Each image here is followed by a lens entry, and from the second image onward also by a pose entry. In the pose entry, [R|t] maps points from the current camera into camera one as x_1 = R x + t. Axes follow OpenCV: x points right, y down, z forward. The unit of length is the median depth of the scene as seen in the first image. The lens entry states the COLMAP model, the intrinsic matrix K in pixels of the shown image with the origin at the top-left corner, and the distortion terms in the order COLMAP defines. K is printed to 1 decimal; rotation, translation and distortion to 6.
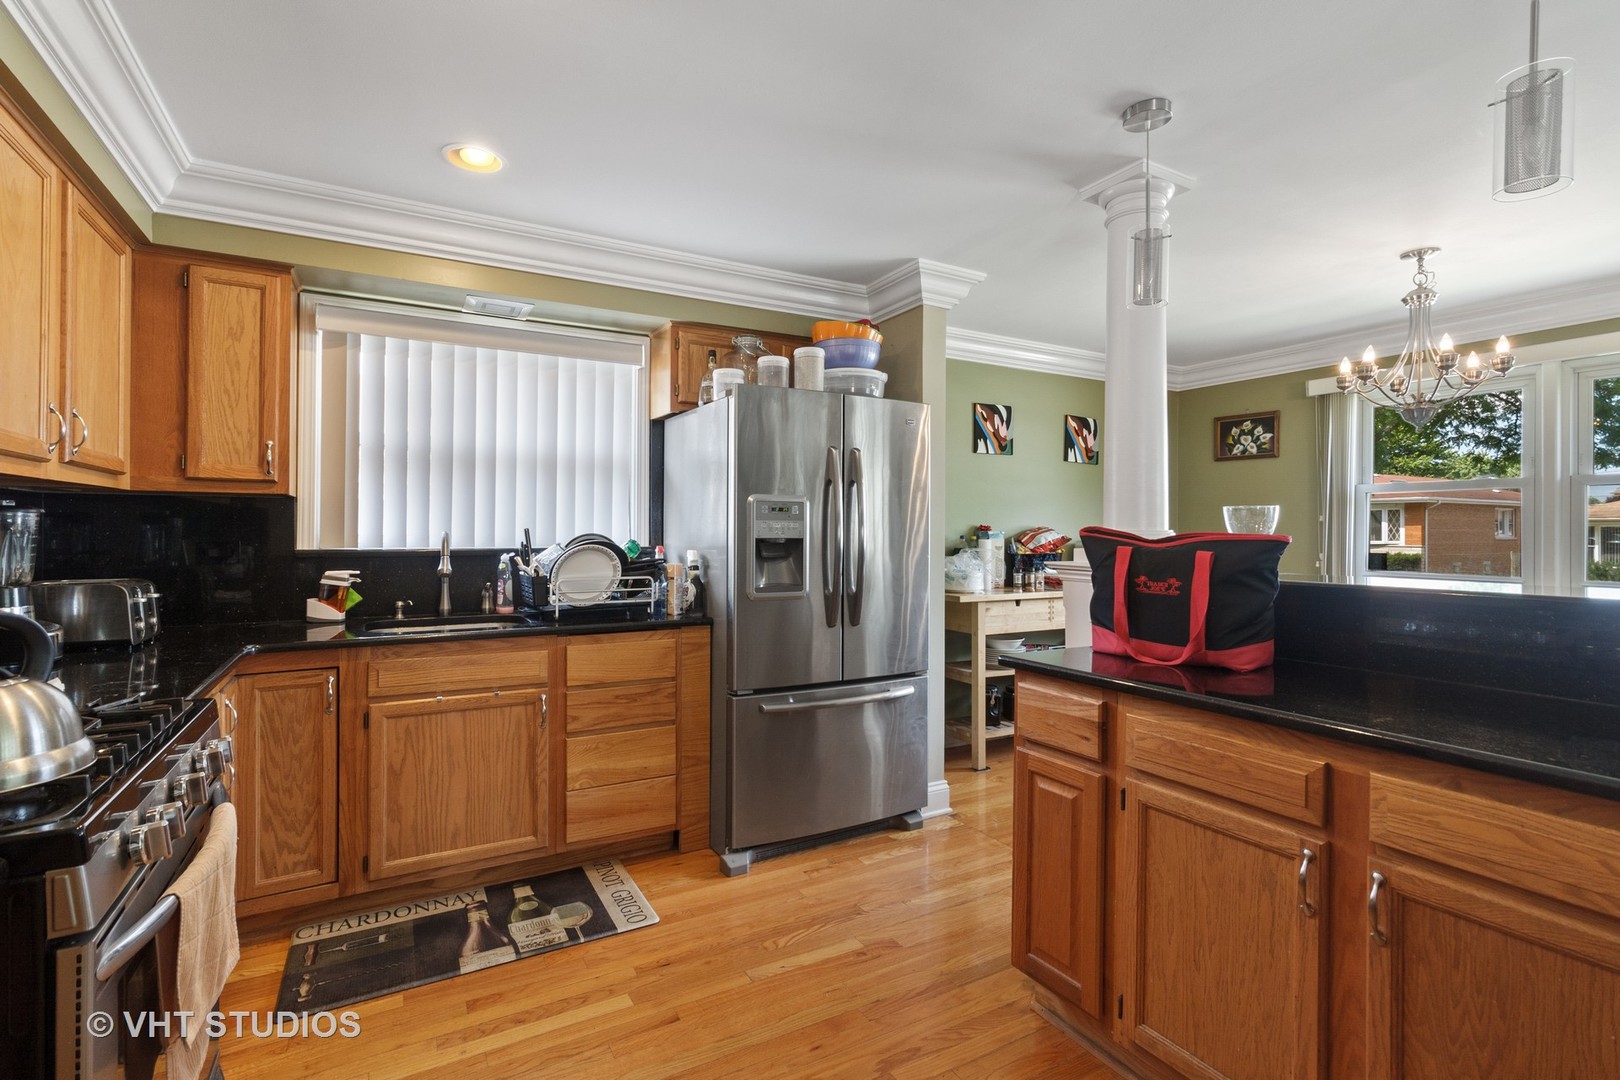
lens RADIAL K [[768.4, 0, 813.2], [0, 768.4, 533.0], [0, 0, 1]] dist [0.002148, -0.000131]
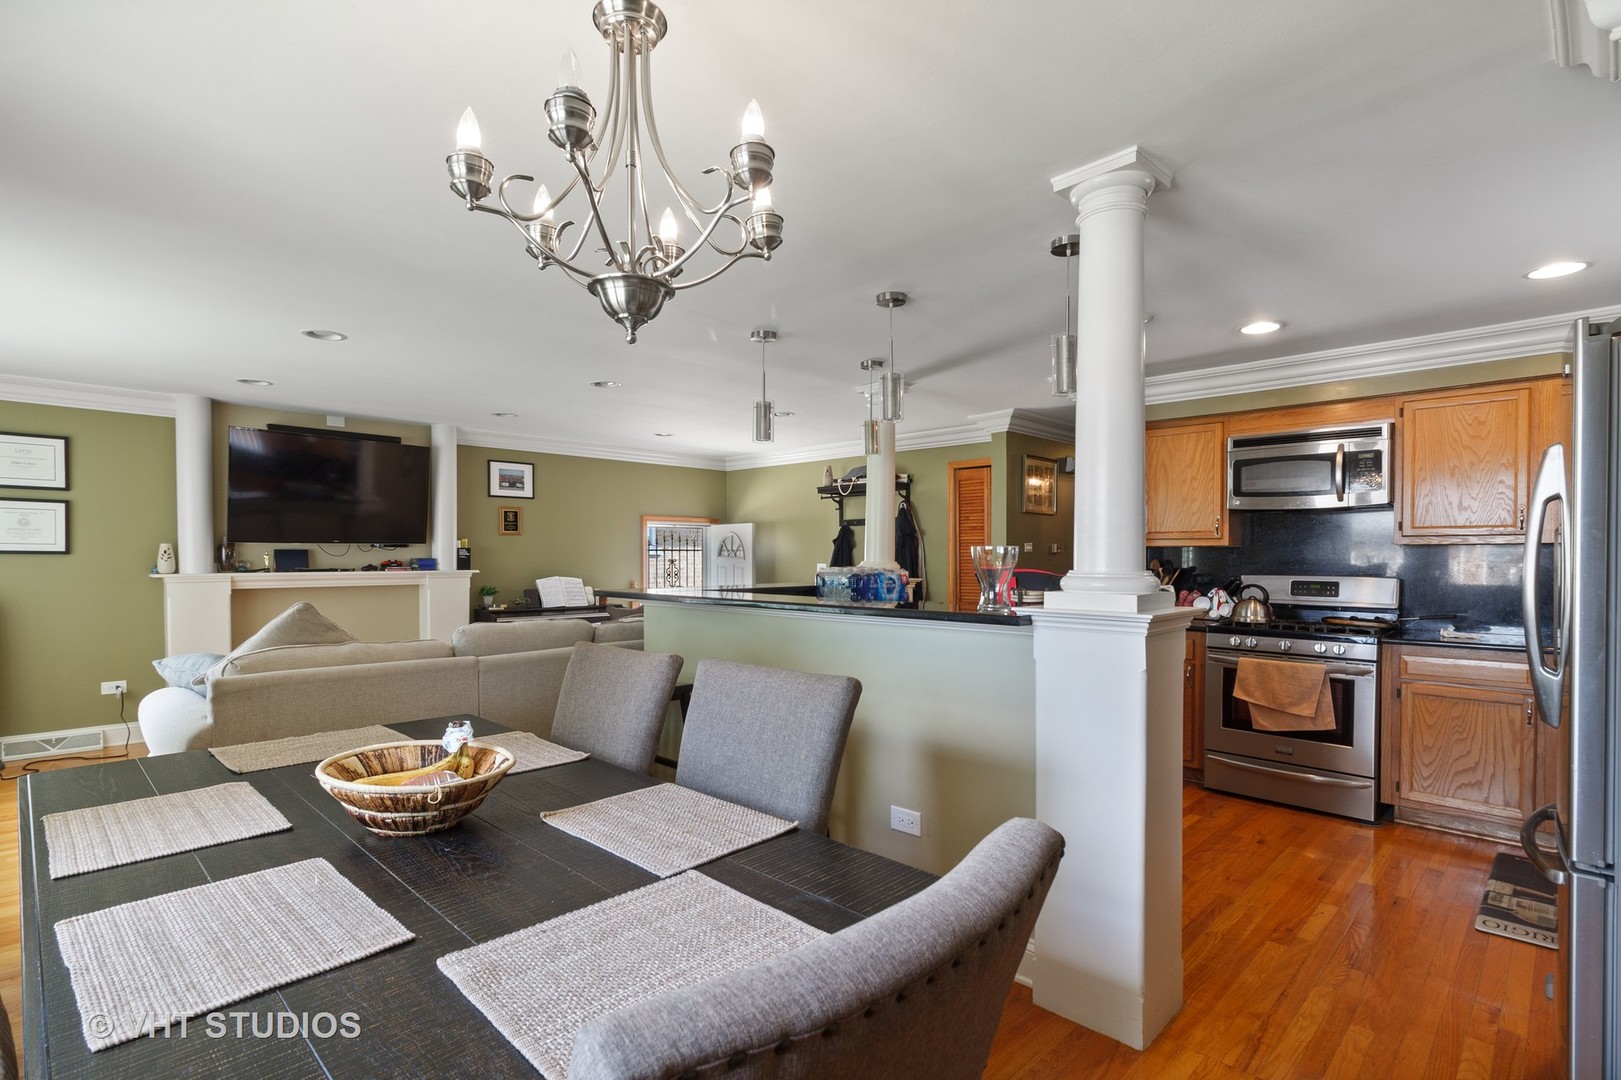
lens RADIAL K [[768.8, 0, 810.2], [0, 768.8, 557.1], [0, 0, 1]] dist [0.002148, -0.000131]
pose [[-0.962116, 0.003333, -0.272619, 0.955289], [0.001785, 0.999981, 0.005927, -0.034385], [0.272634, 0.005215, -0.962104, 1.687957]]
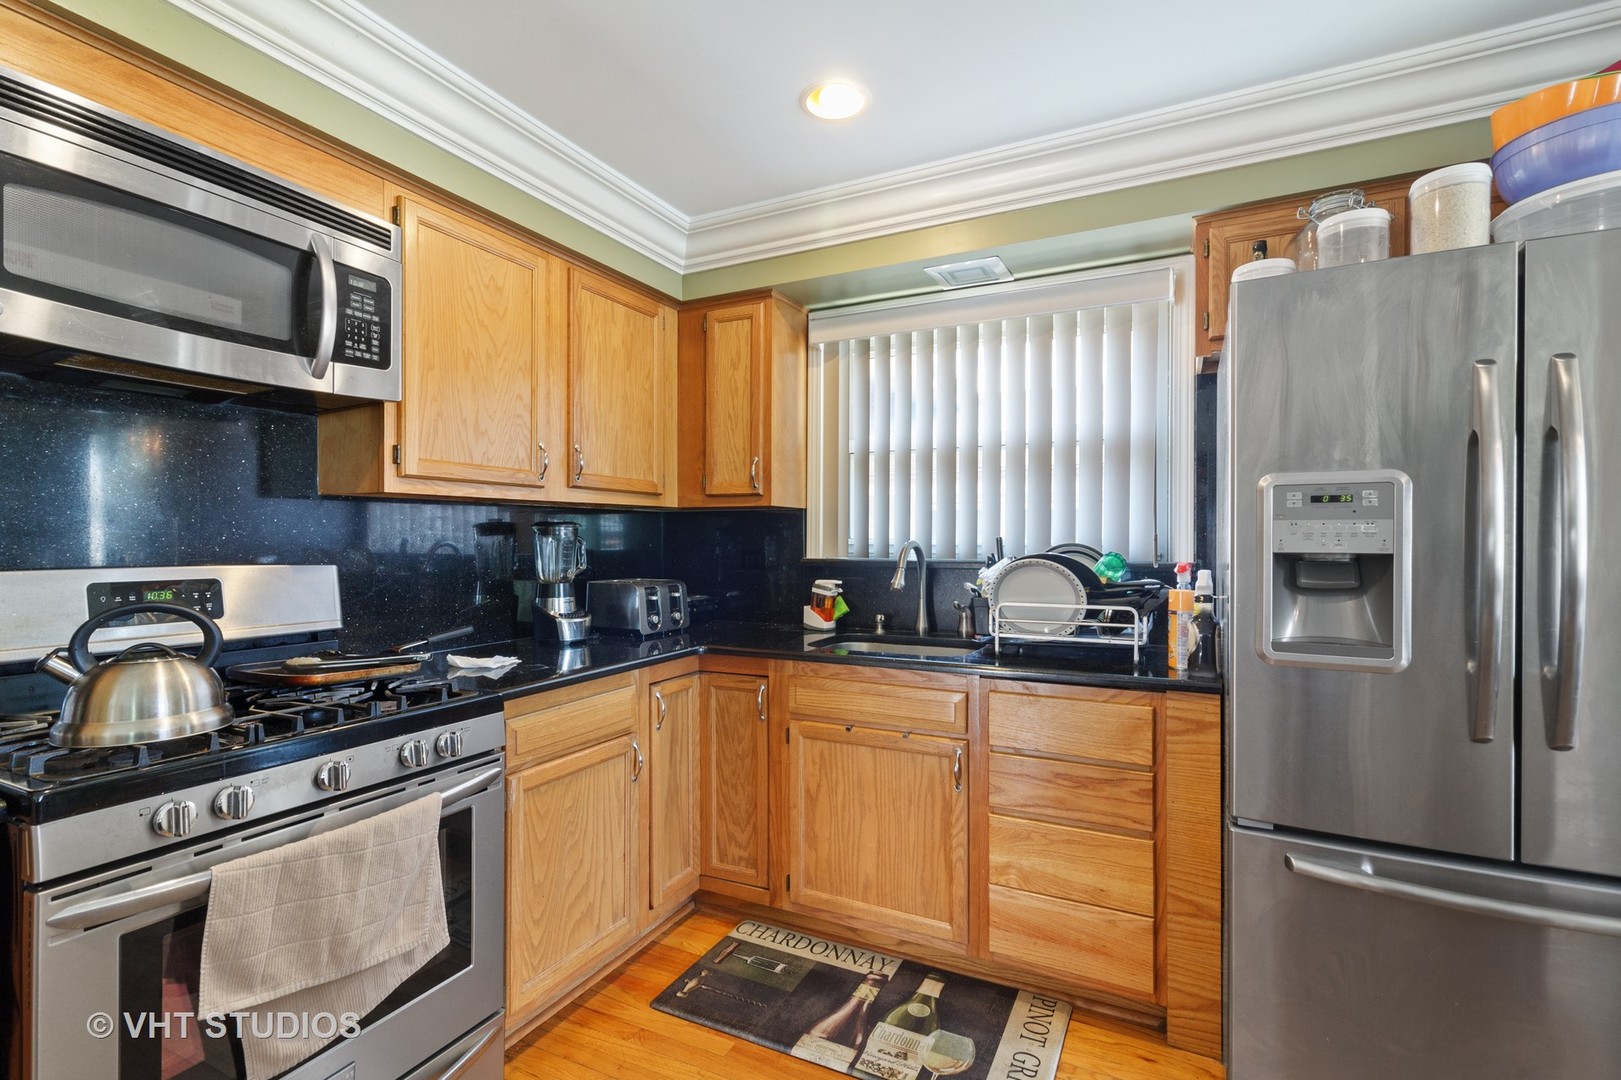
lens RADIAL K [[768.8, 0, 802.7], [0, 768.8, 546.2], [0, 0, 1]] dist [0.002148, -0.000131]
pose [[0.542717, 0.004614, -0.839903, 0.224909], [-0.000908, 0.999988, 0.004907, -0.000288], [0.839915, -0.001901, 0.542714, 0.450666]]
